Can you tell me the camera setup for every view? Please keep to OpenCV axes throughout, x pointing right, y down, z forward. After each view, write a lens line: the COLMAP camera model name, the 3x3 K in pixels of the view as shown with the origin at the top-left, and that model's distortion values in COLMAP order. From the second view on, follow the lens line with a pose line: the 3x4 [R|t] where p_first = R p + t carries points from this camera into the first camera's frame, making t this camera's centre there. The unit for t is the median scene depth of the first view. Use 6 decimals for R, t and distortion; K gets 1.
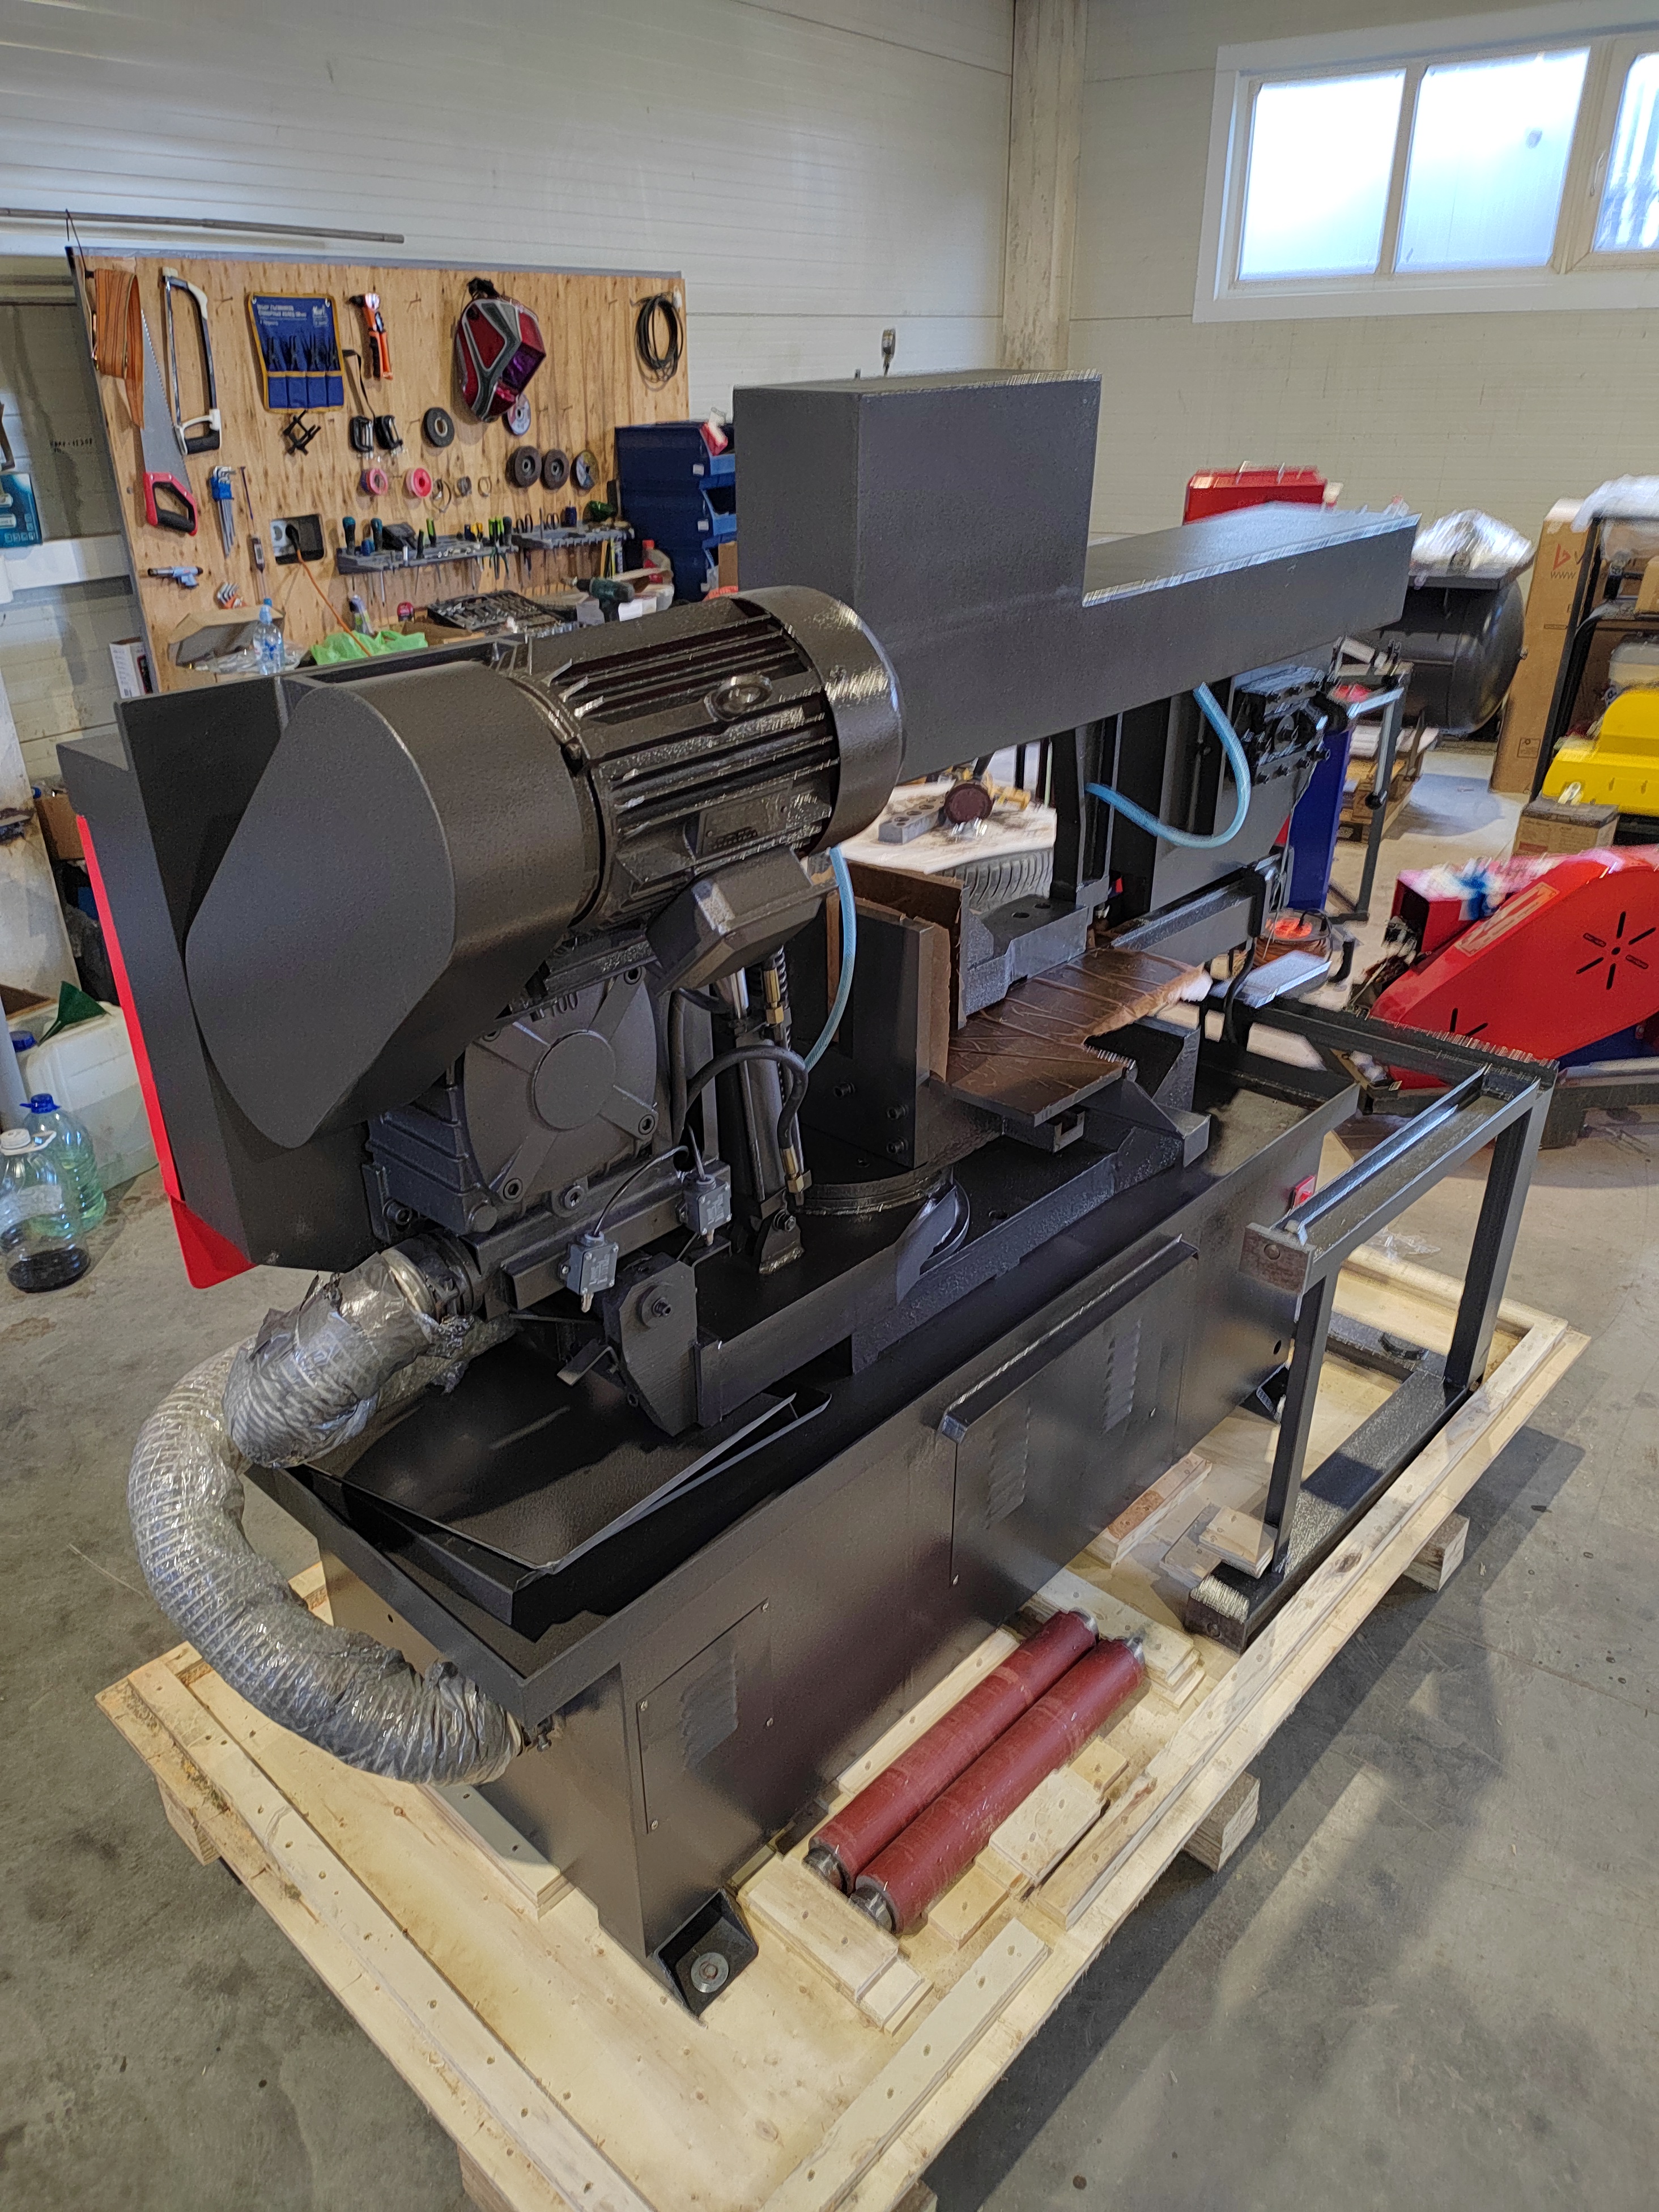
lens RADIAL K [[1481.7, 0, 818.7], [0, 1481.7, 1101.4], [0, 0, 1]] dist [0.061619, -0.050765]
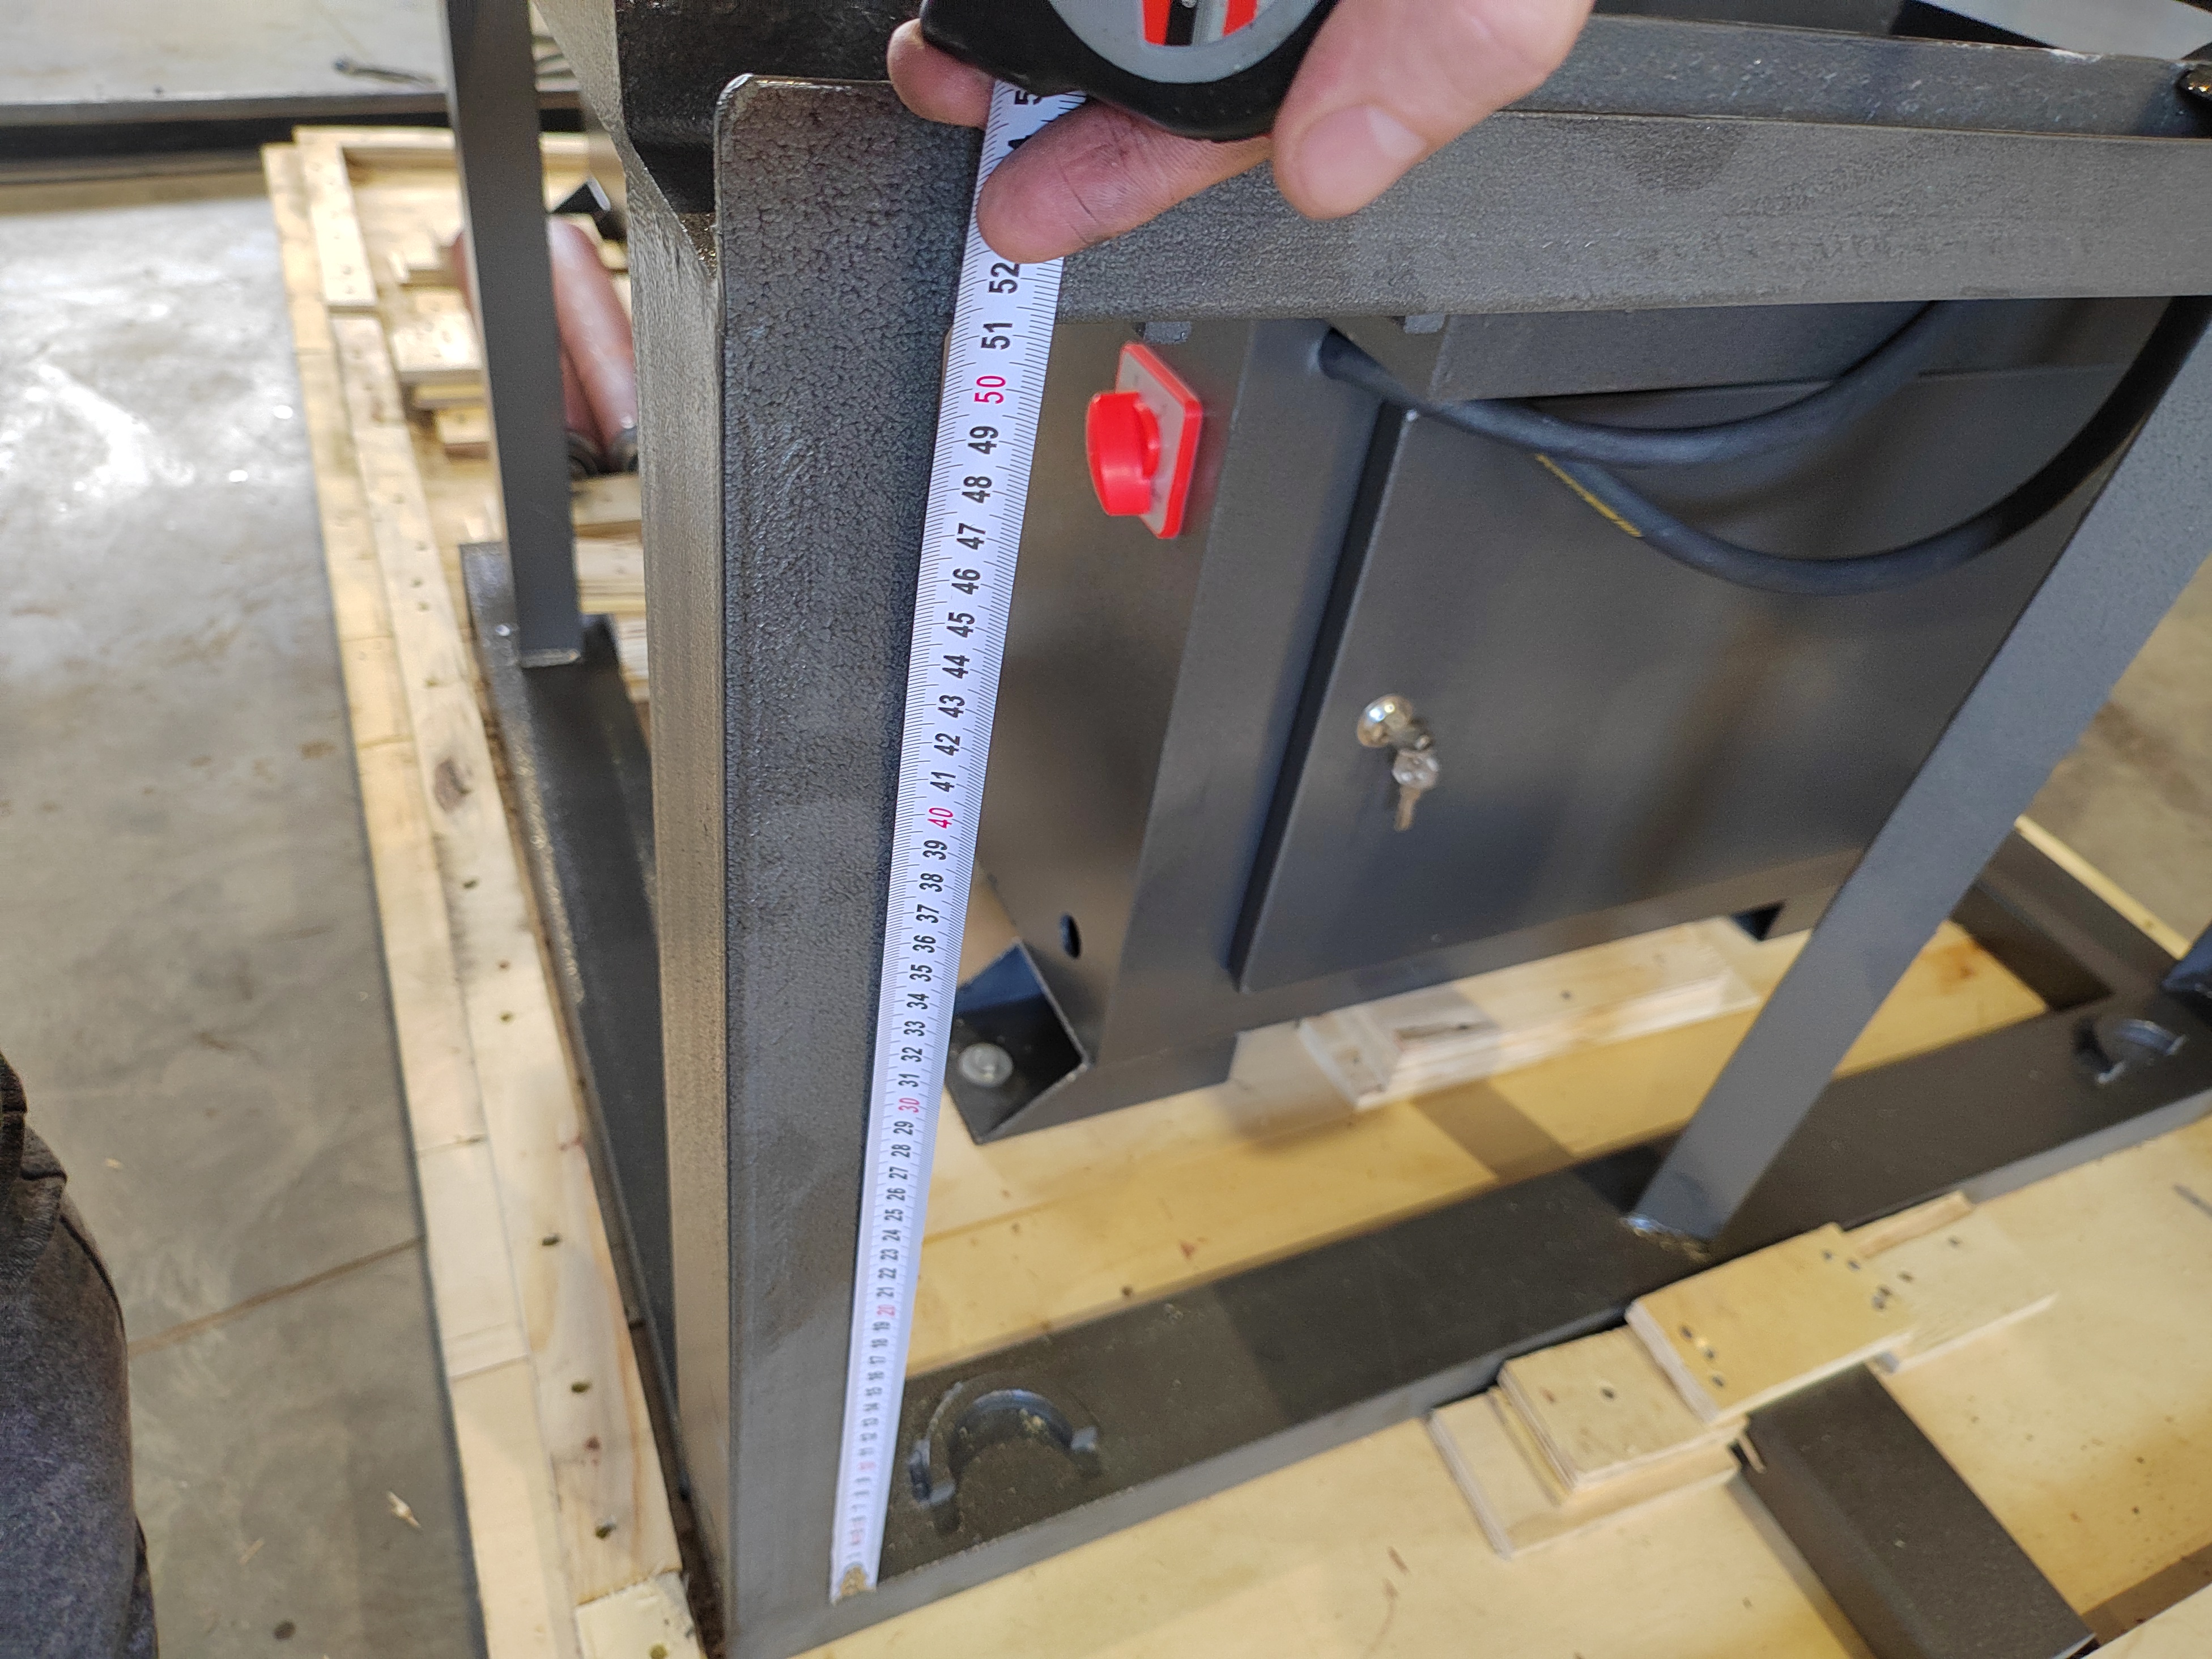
lens RADIAL K [[1481.7, 0, 1120.3], [0, 1481.7, 856.8], [0, 0, 1]] dist [0.061619, -0.050765]
pose [[-0.367559, 0.566101, -0.737855, 0.652373], [-0.538915, 0.516955, 0.665078, -0.078312], [0.757939, 0.642096, 0.115069, 1.179147]]
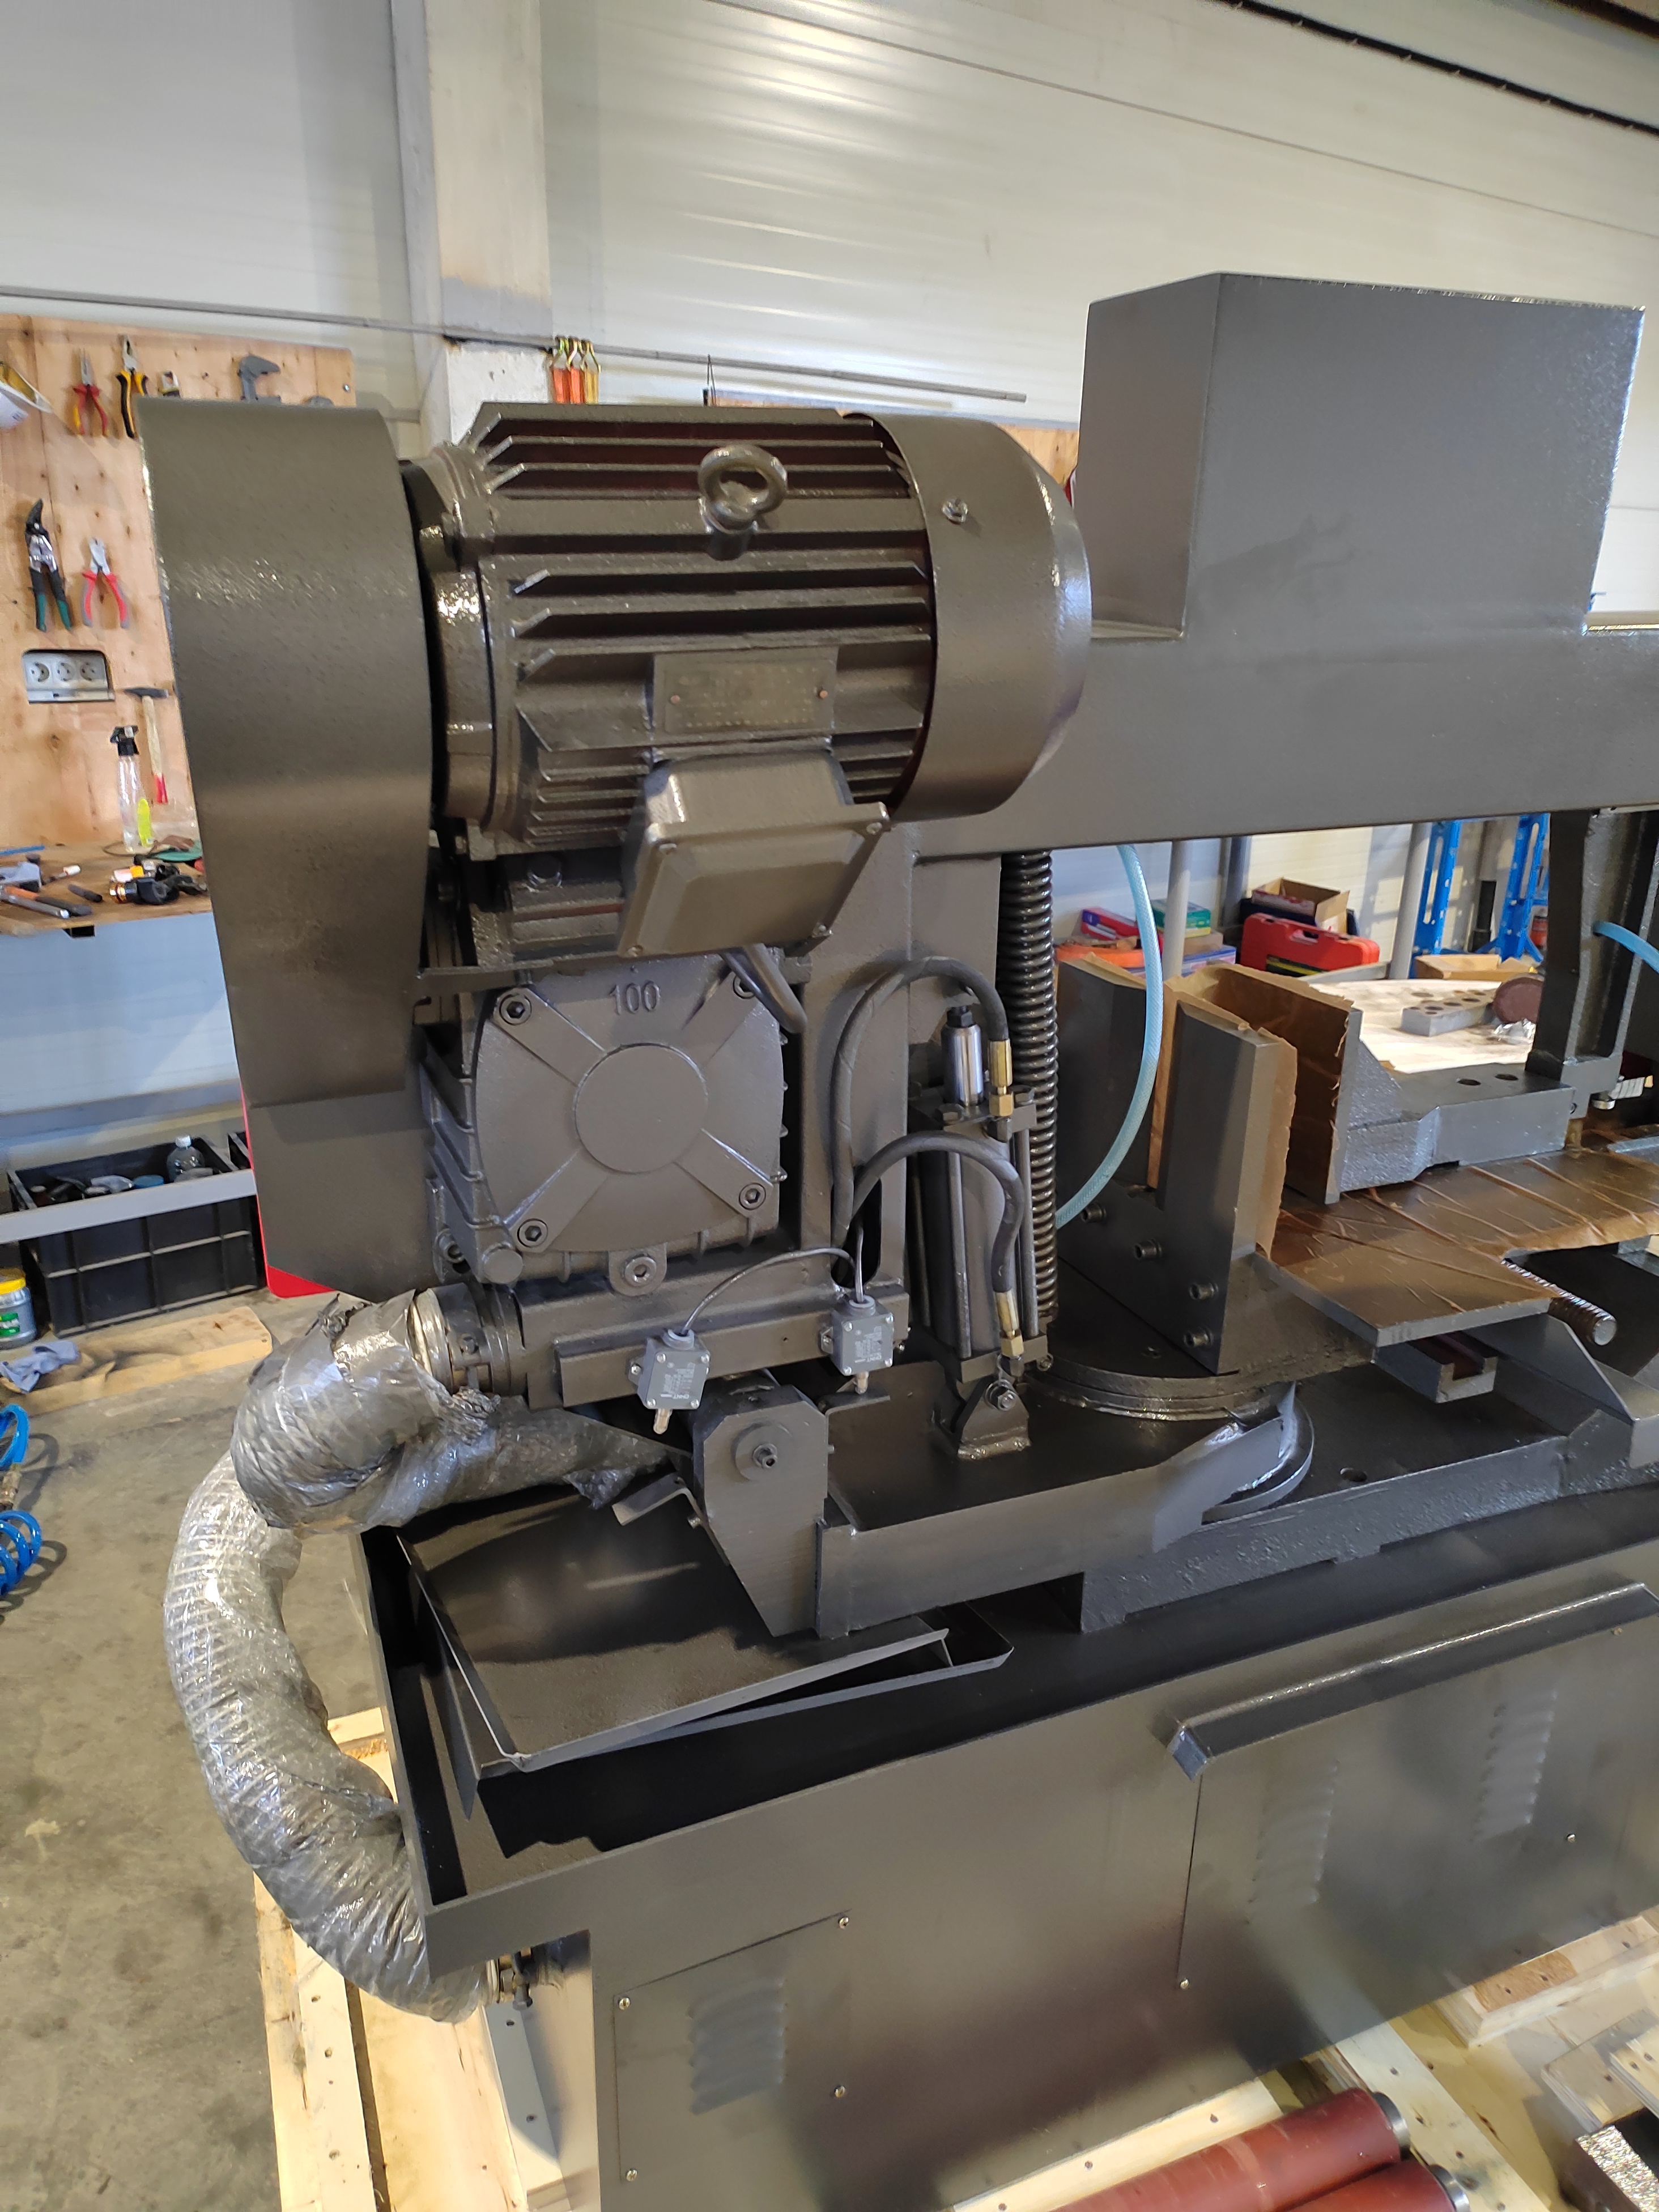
lens RADIAL K [[1481.7, 0, 827.6], [0, 1481.7, 1088.7], [0, 0, 1]] dist [0.061619, -0.050765]
pose [[0.914187, 0.163446, -0.370874, 0.123480], [-0.213063, 0.972239, -0.096720, 0.018134], [0.344769, 0.167439, 0.923633, 0.210464]]
